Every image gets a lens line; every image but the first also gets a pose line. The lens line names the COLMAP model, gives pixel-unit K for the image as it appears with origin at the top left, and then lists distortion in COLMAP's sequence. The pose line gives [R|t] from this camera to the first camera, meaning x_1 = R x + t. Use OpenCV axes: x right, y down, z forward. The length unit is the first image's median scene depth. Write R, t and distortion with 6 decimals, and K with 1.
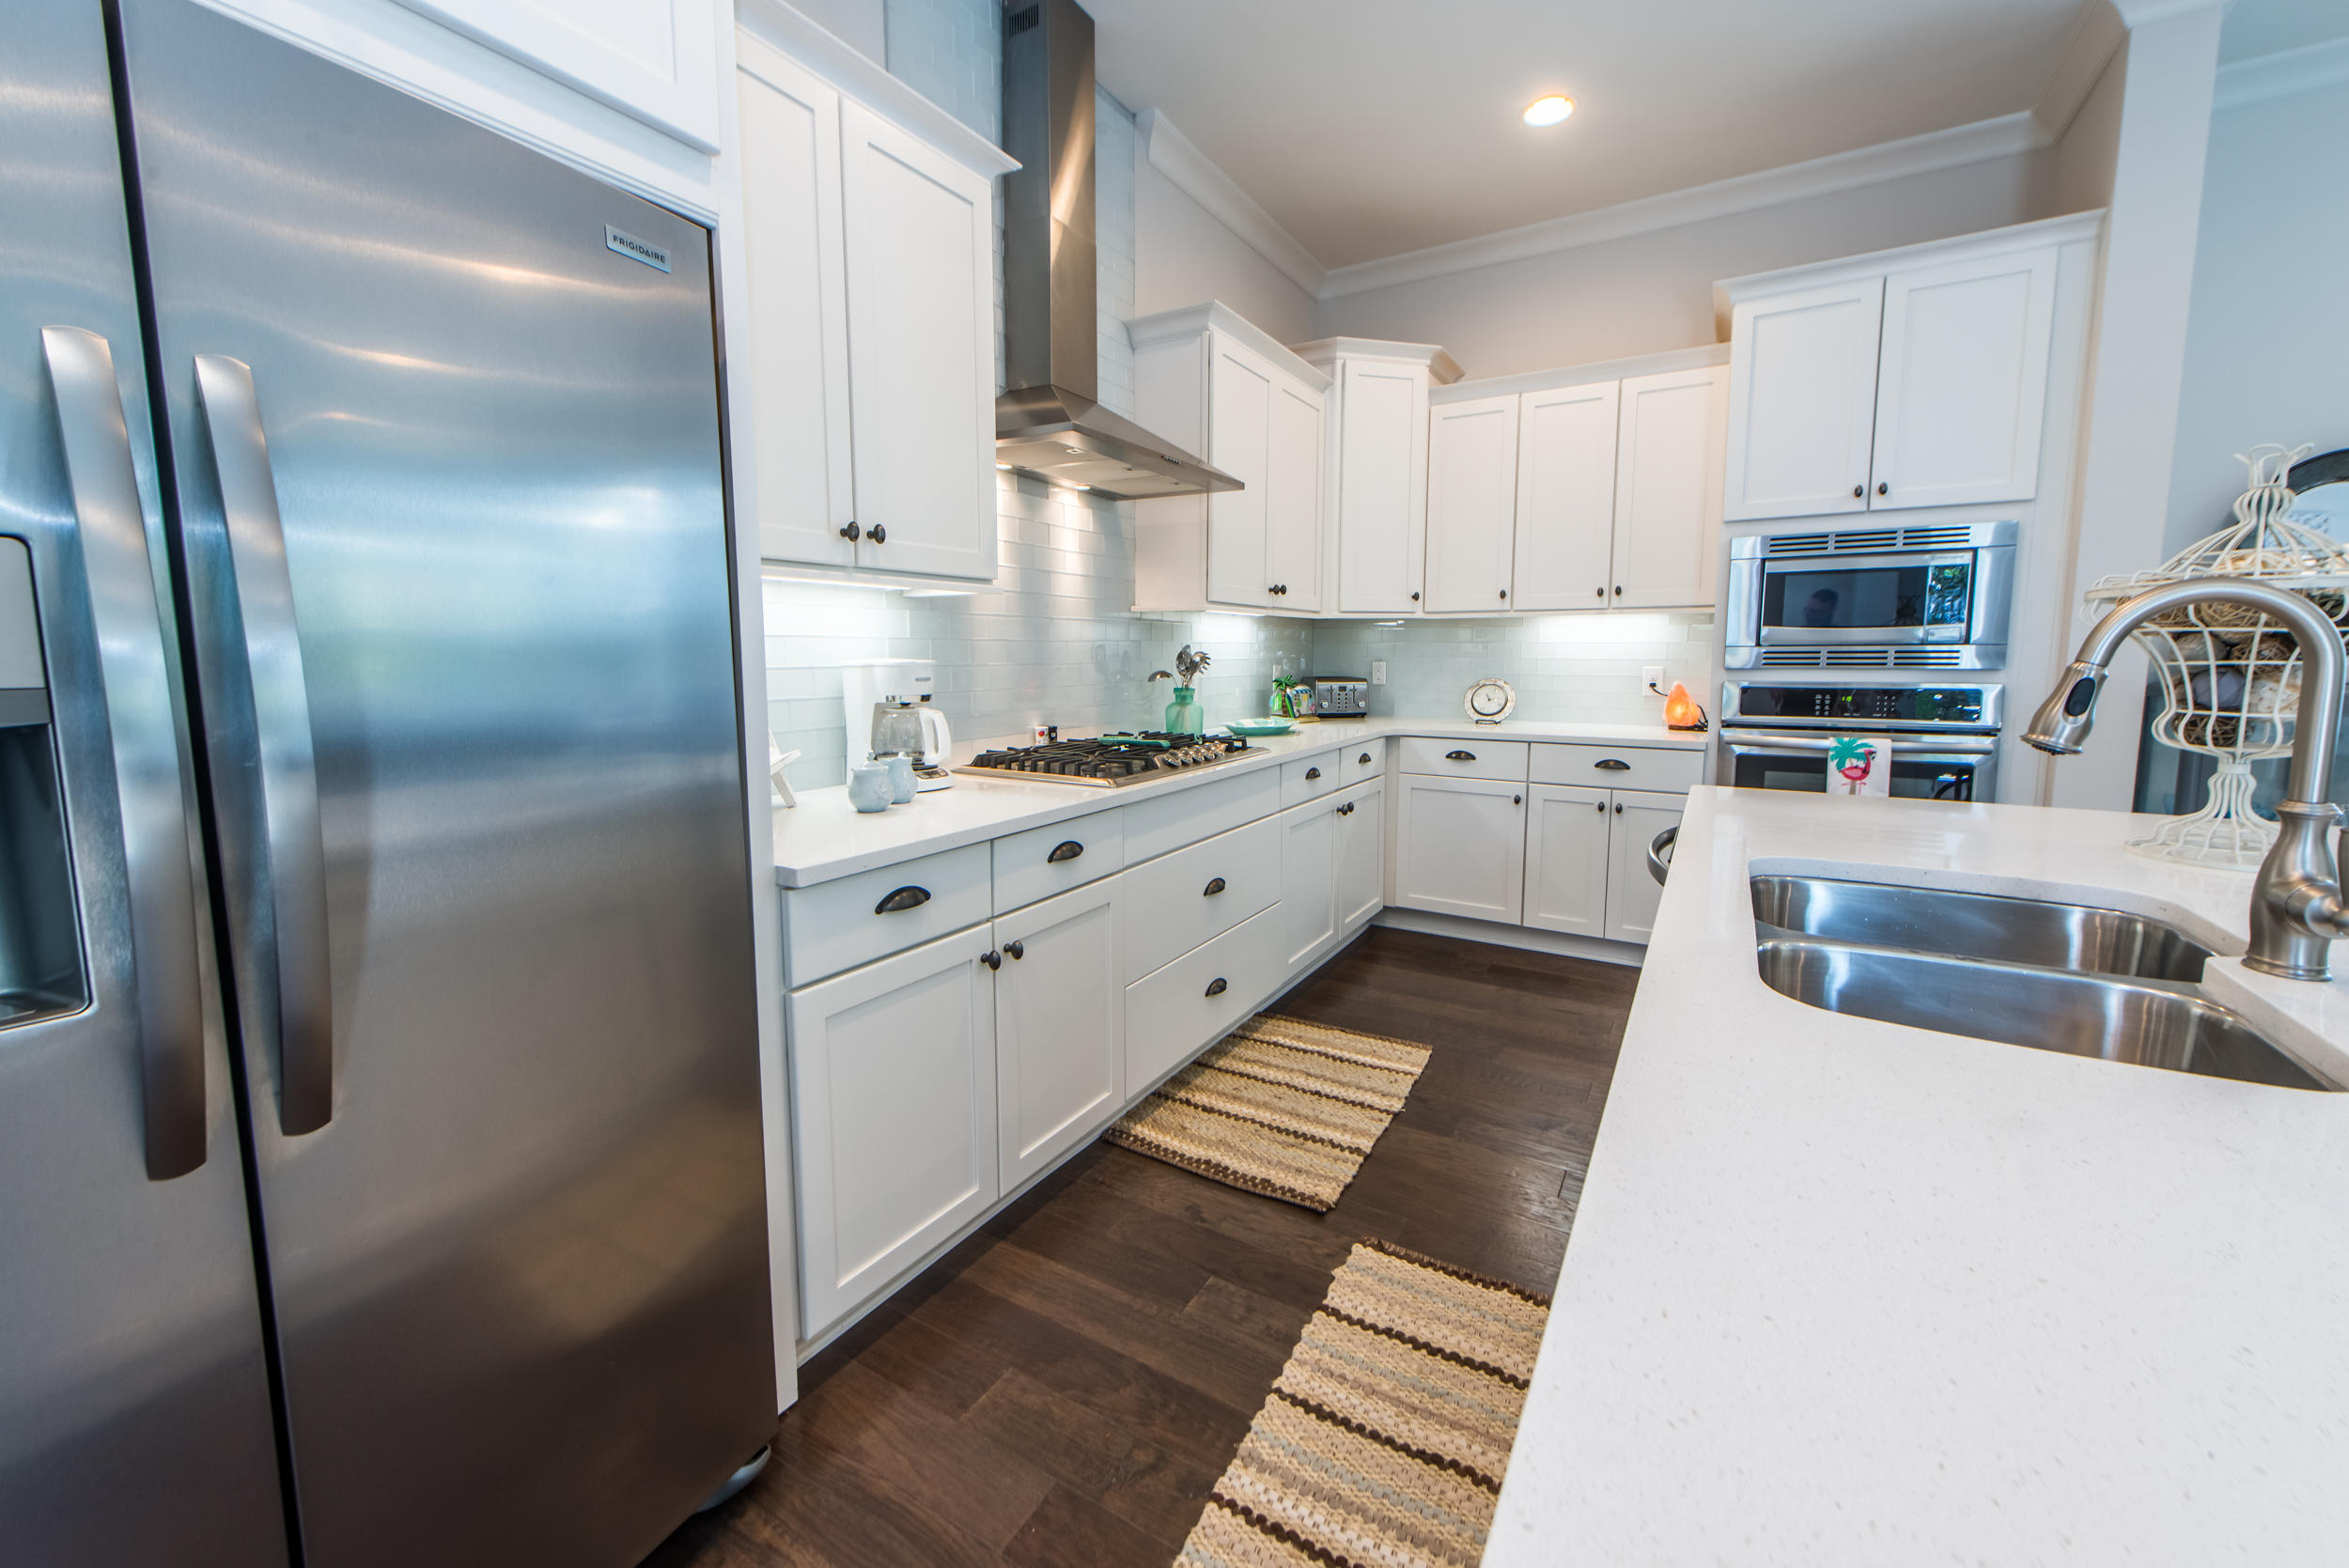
lens RADIAL K [[912.6, 0, 1187.9], [0, 912.6, 752.7], [0, 0, 1]] dist [0.004413, 0.000132]
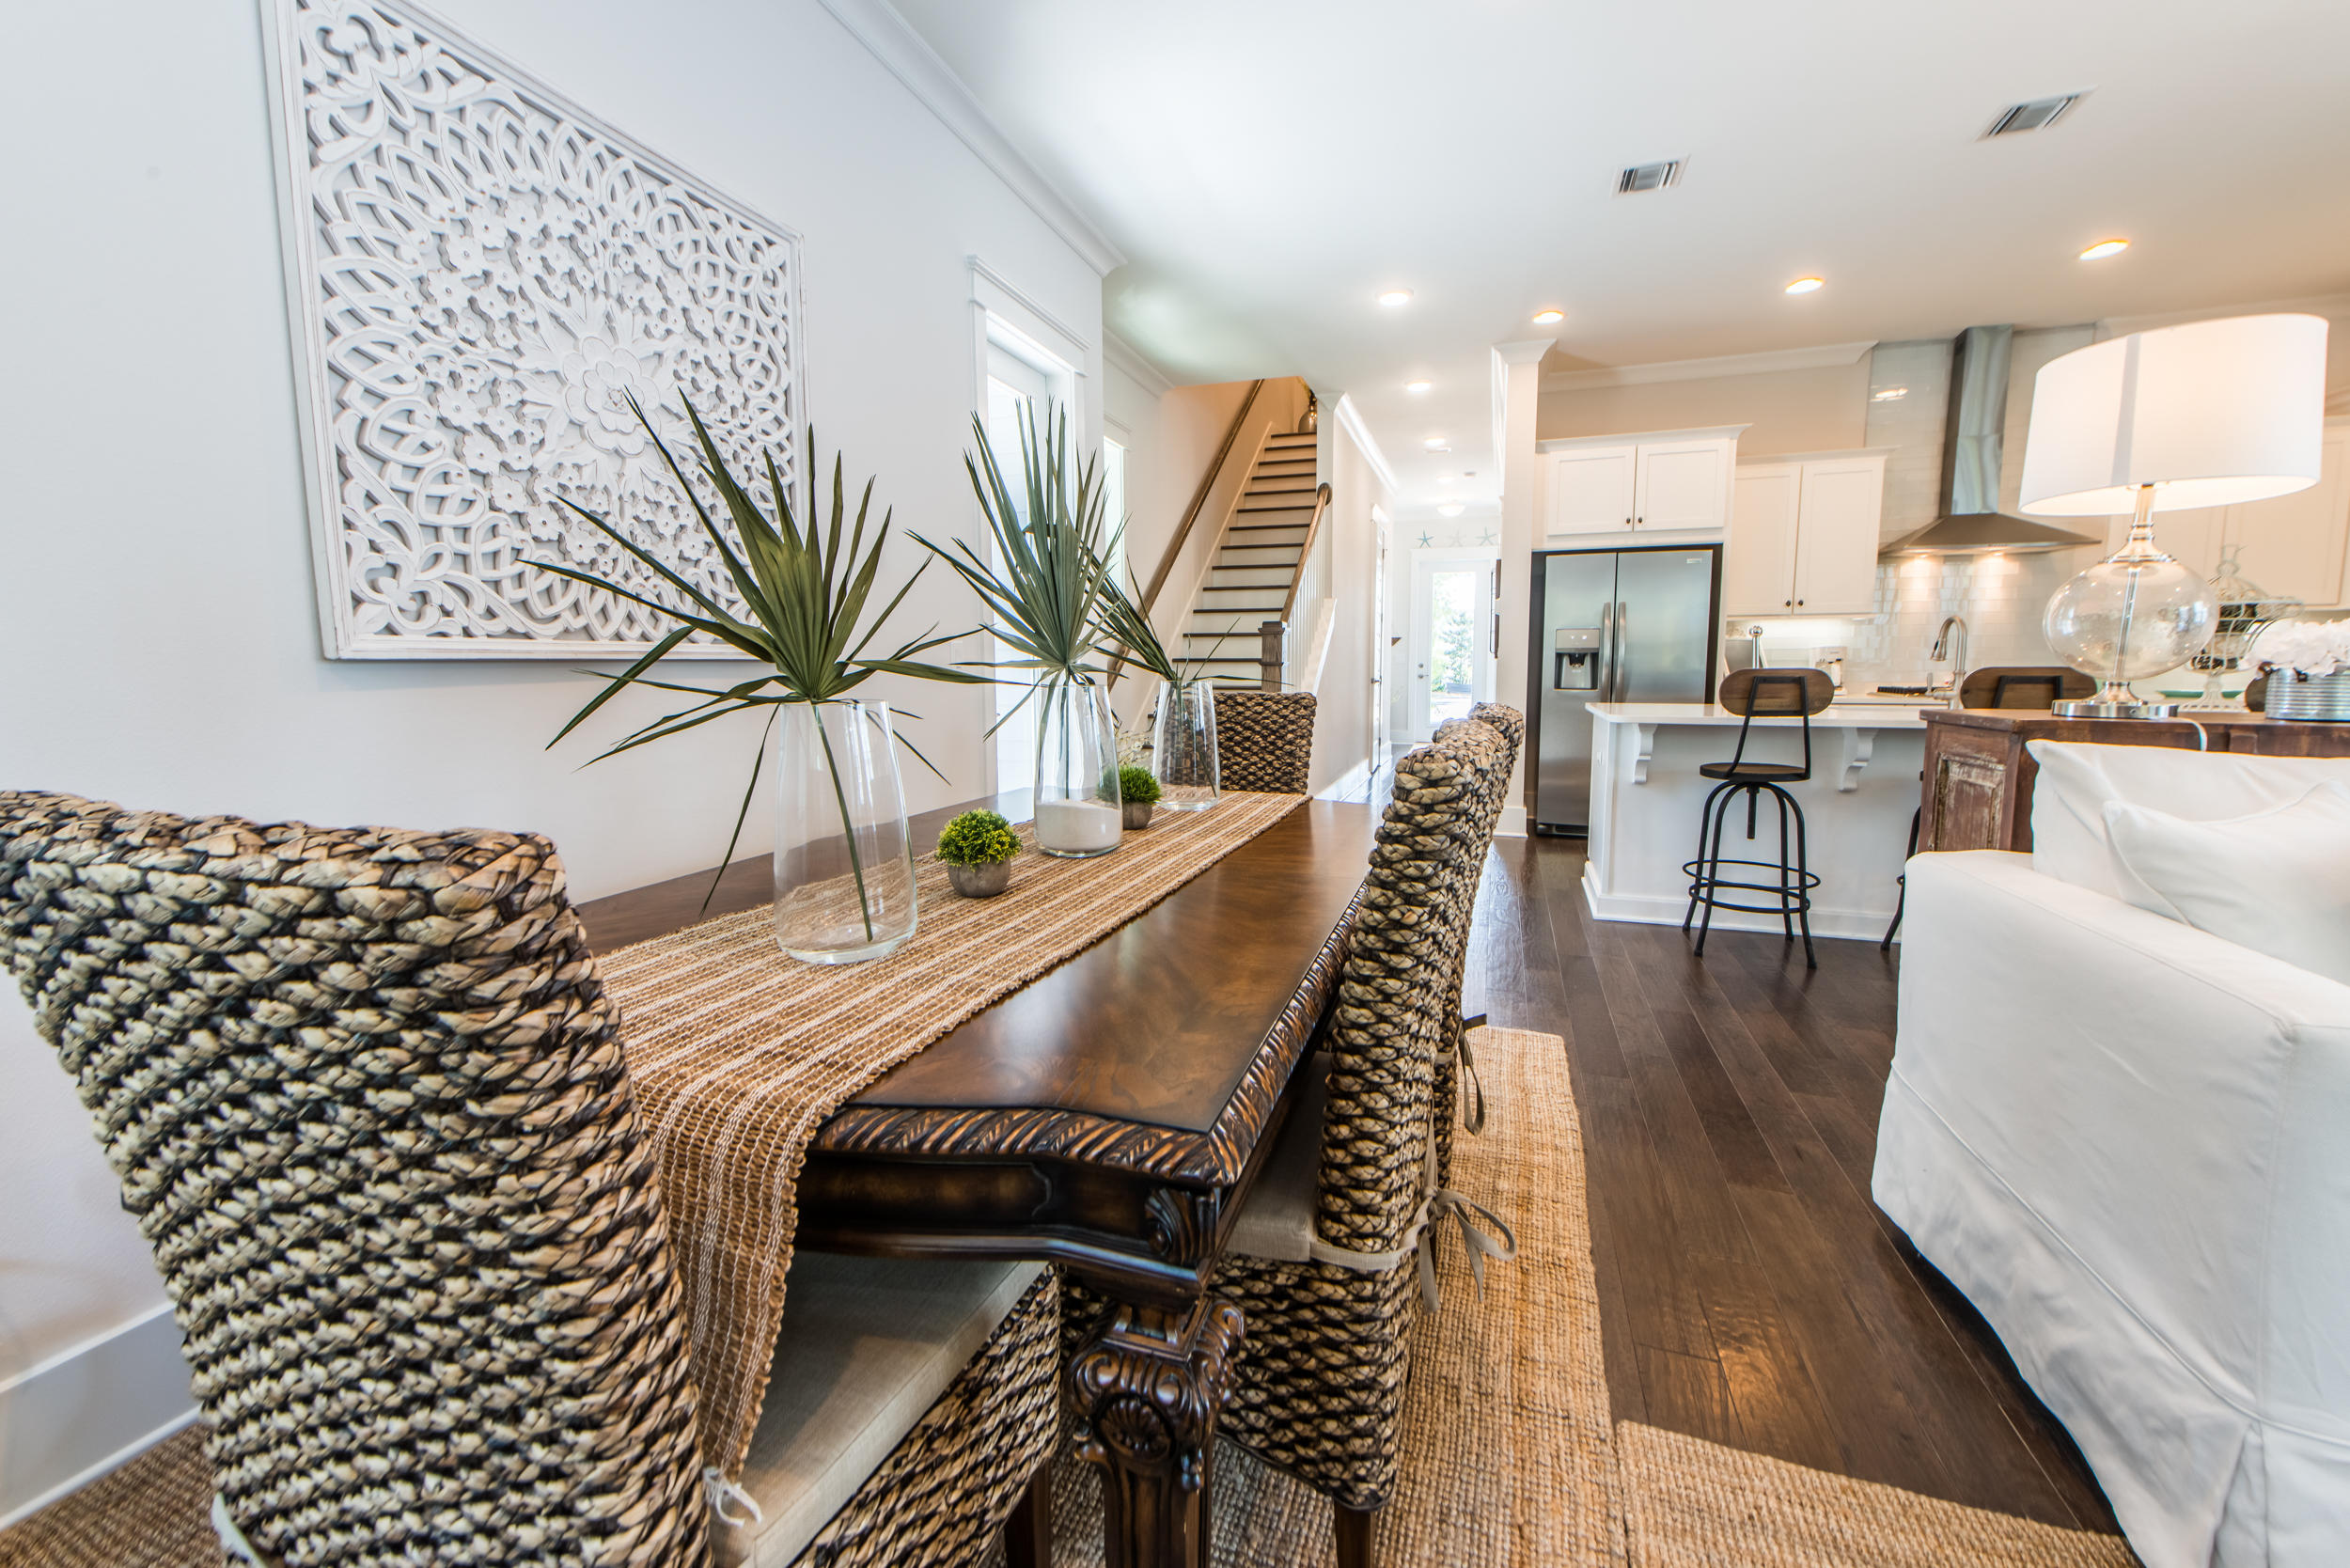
lens RADIAL K [[908.6, 0, 1185.0], [0, 908.6, 751.6], [0, 0, 1]] dist [0.005965, -0.001883]
pose [[0.203018, 0.096947, -0.974364, 1.372310], [-0.104056, 0.991588, 0.076980, 0.139510], [0.973630, 0.085760, 0.211398, -0.966577]]
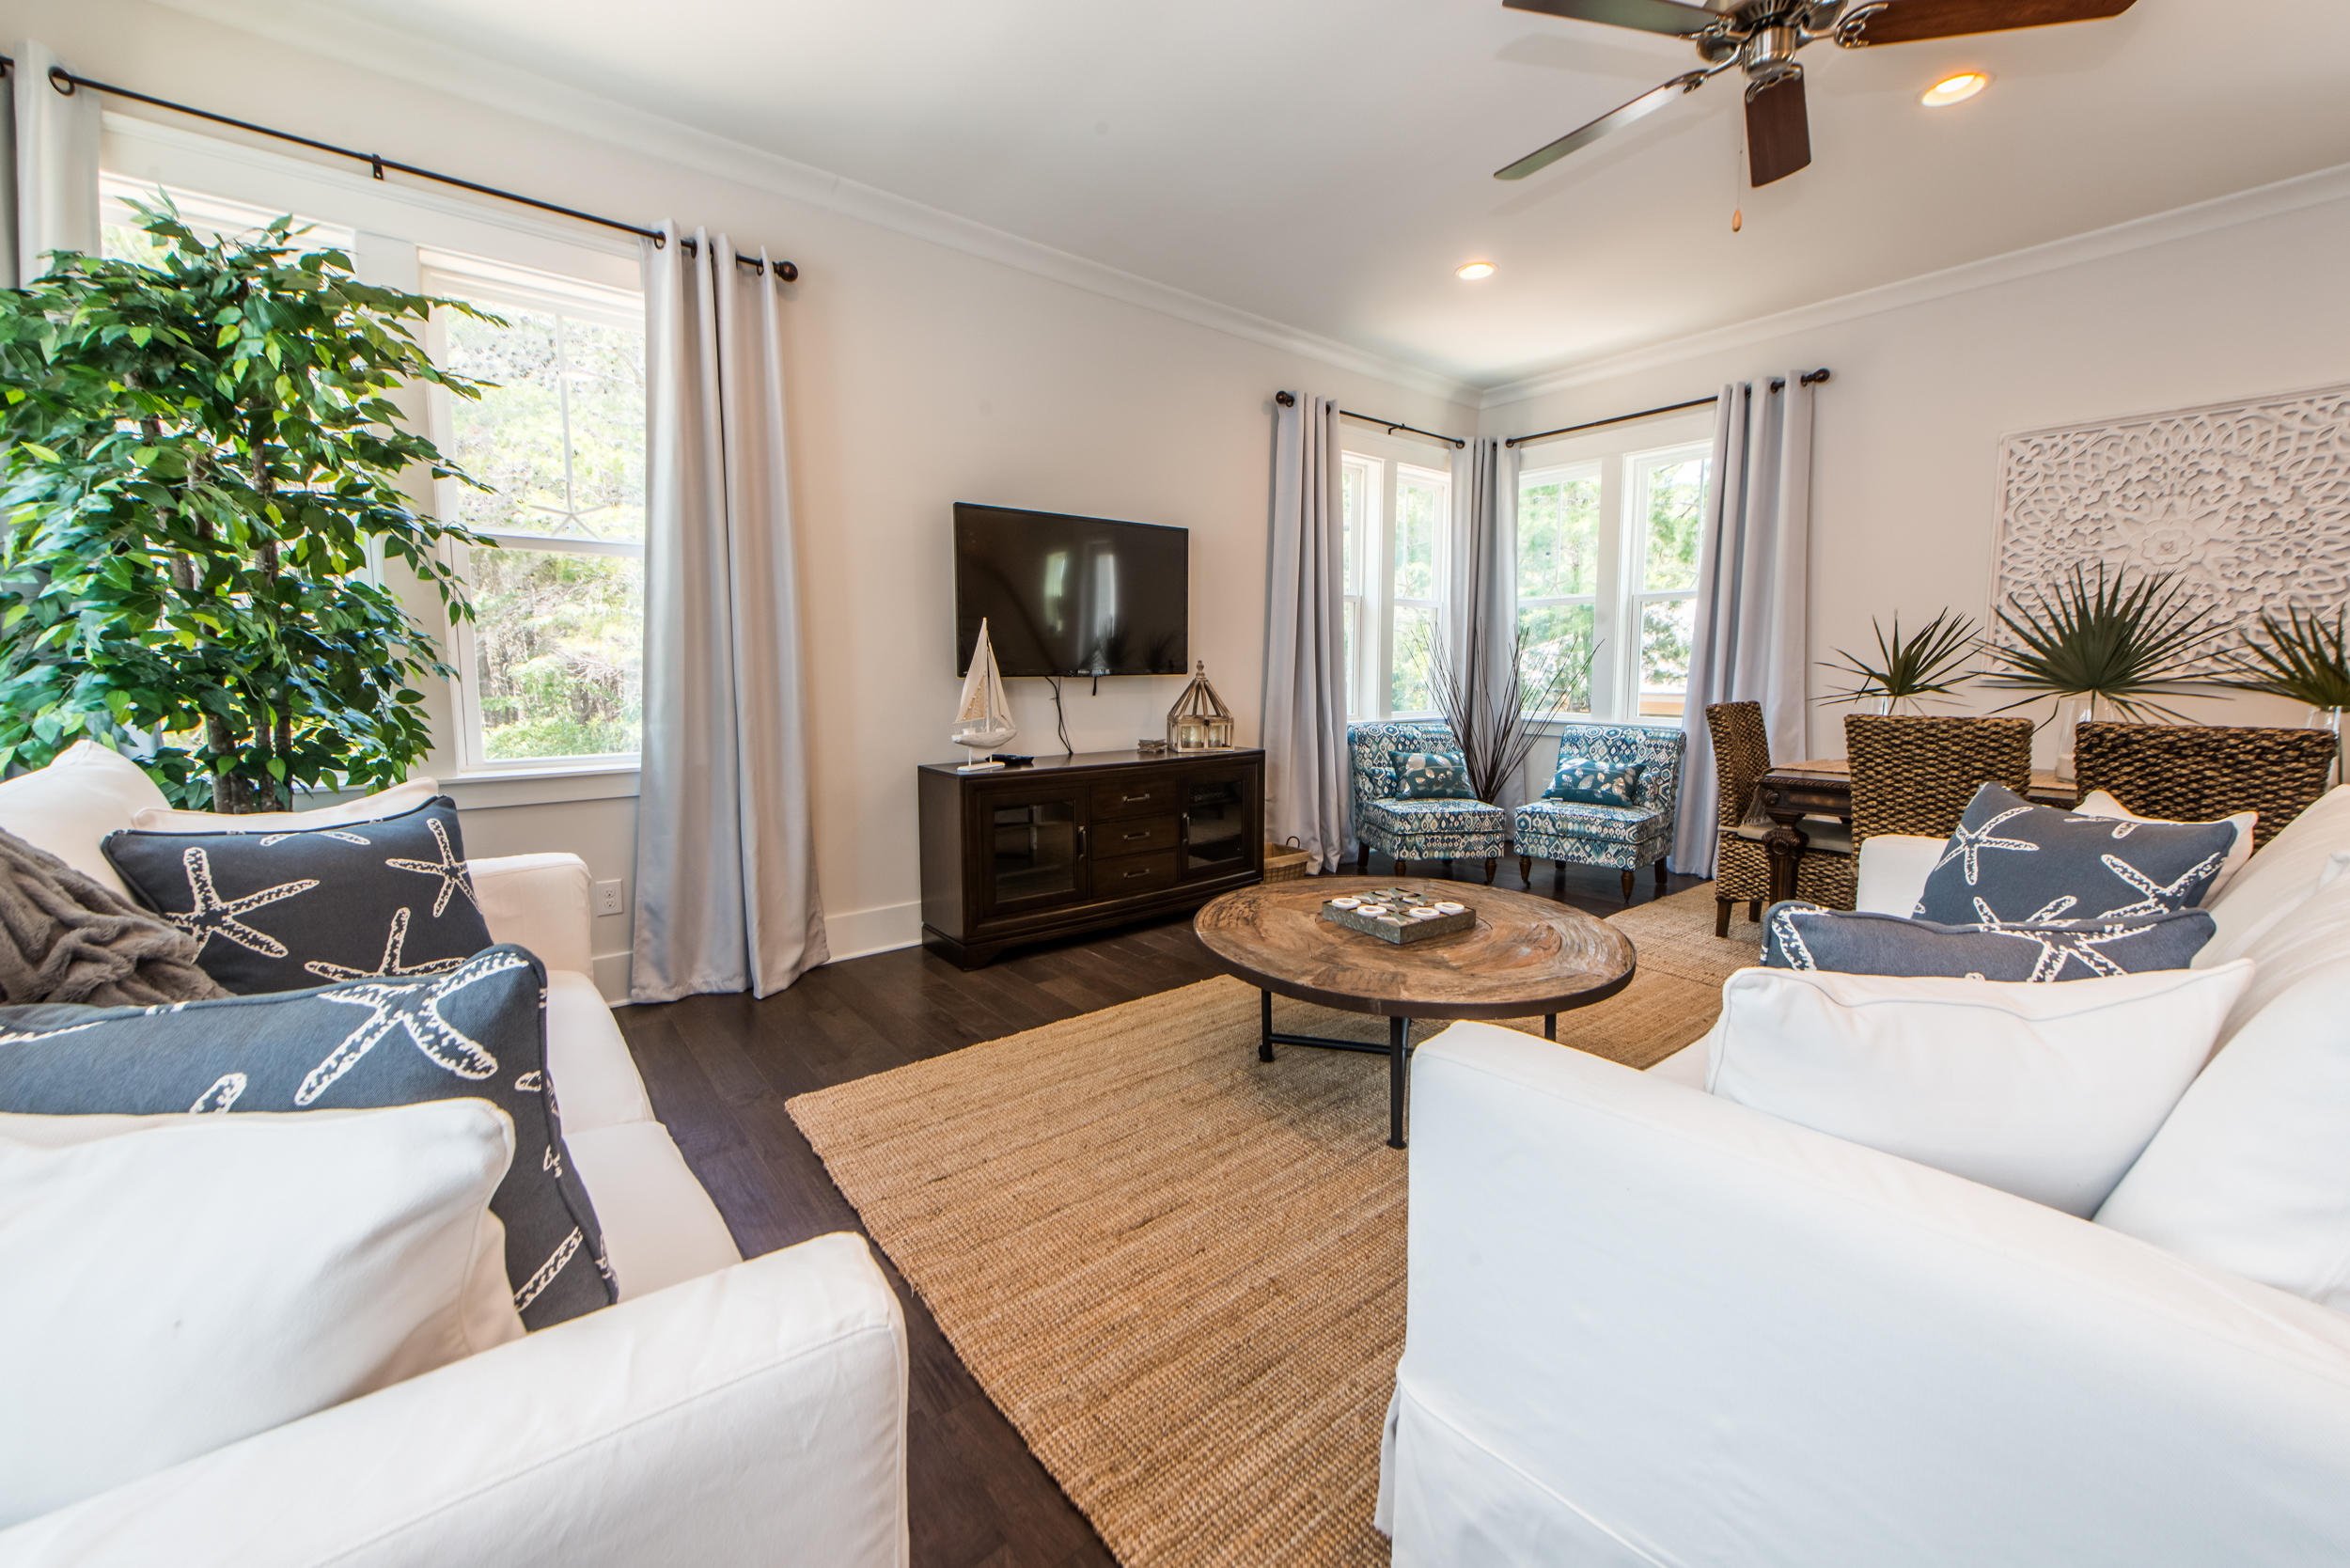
lens RADIAL K [[913.0, 0, 1188.4], [0, 913.0, 752.7], [0, 0, 1]] dist [0.004413, 0.000132]
pose [[-0.938628, -0.026610, 0.343904, 1.456929], [0.044253, 0.979490, 0.196571, -0.050815], [-0.342082, 0.199726, -0.918199, 0.453259]]
